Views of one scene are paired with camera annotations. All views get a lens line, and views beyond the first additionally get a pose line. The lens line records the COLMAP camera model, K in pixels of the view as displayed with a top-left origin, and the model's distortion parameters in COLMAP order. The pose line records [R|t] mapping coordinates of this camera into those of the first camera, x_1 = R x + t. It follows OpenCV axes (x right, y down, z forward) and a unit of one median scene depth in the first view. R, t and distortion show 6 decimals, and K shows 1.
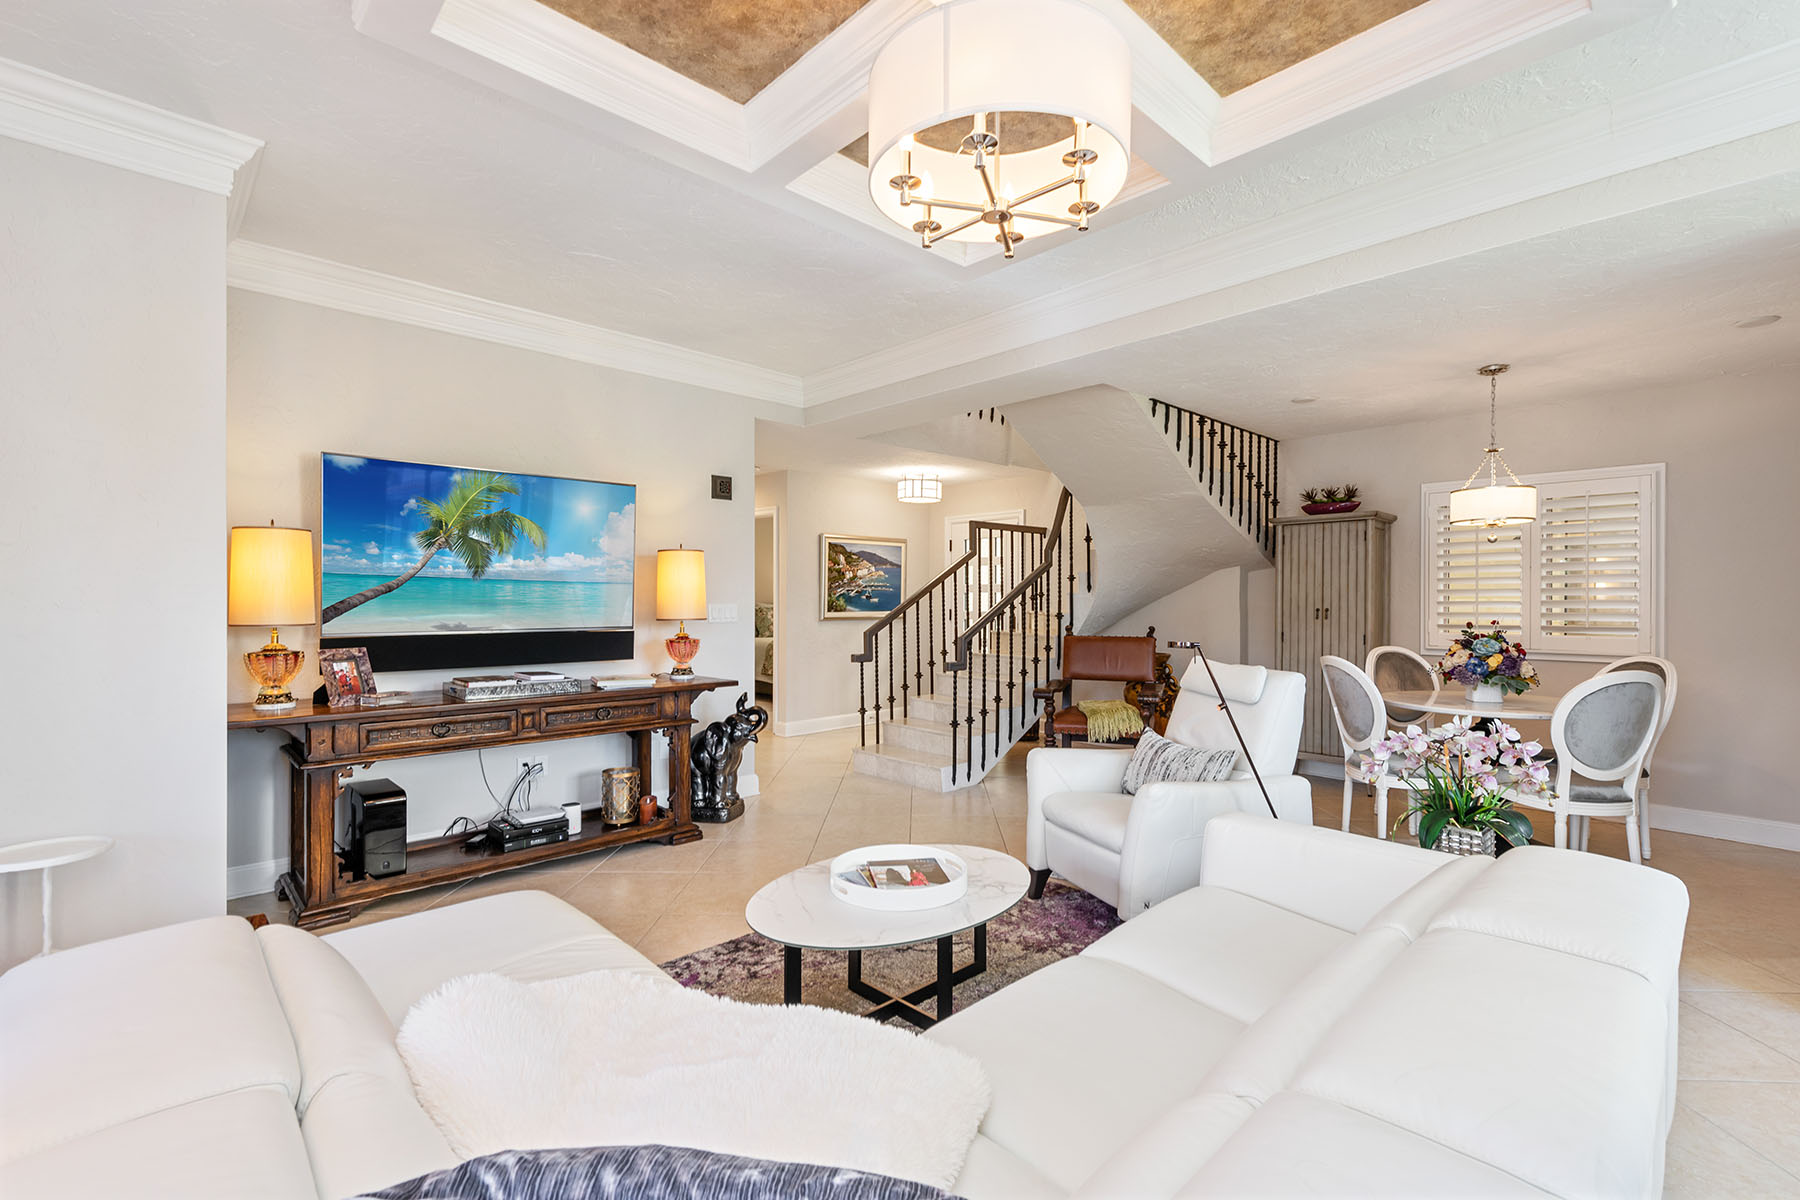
lens RADIAL K [[781.8, 0, 900.0], [0, 781.8, 600.0], [0, 0, 1]] dist [0.130885, 0.000011]
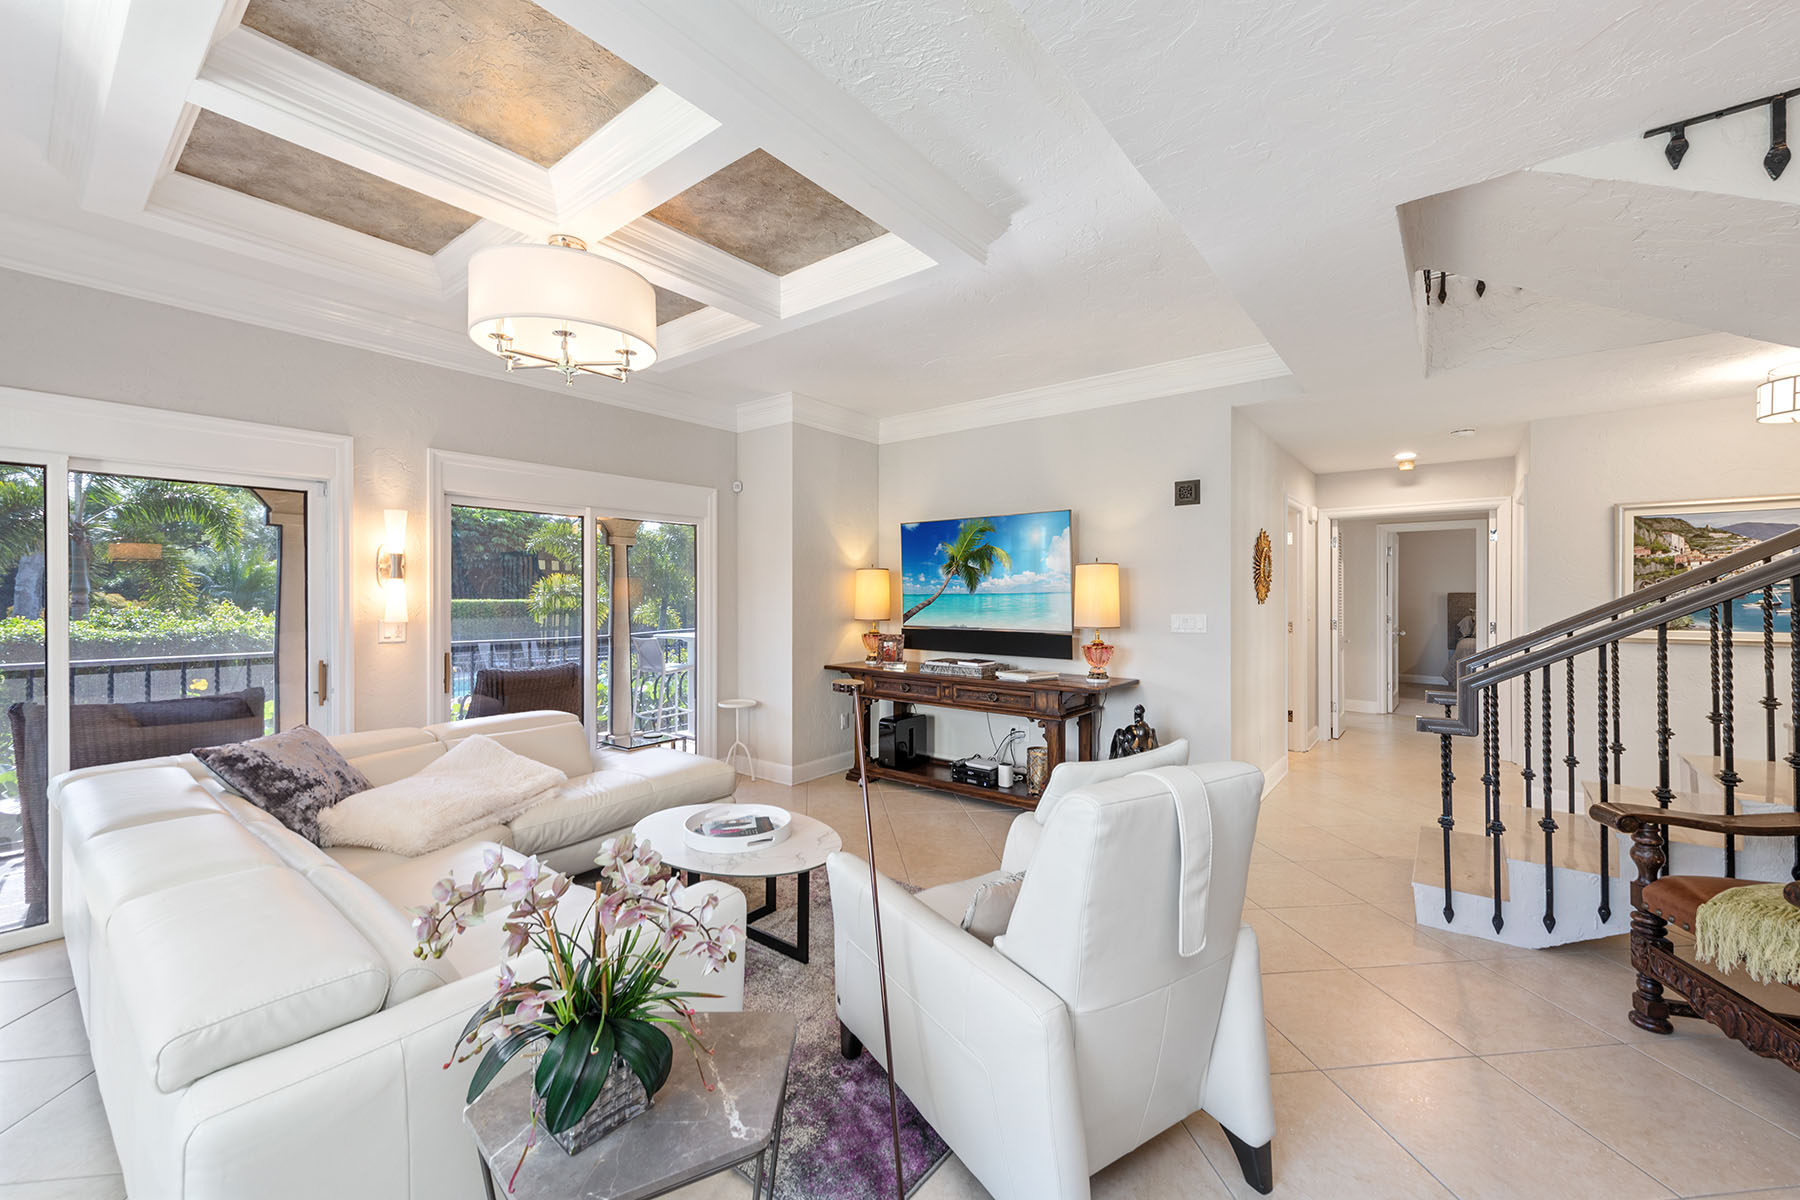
lens RADIAL K [[714.3, 0, 907.4], [0, 714.3, 593.9], [0, 0, 1]] dist [0.029628, -0.011465]
pose [[0.152575, -0.007041, -0.988267, 0.696968], [-0.001363, 0.999972, -0.007334, -0.014298], [0.988291, 0.002466, 0.152561, 0.637396]]
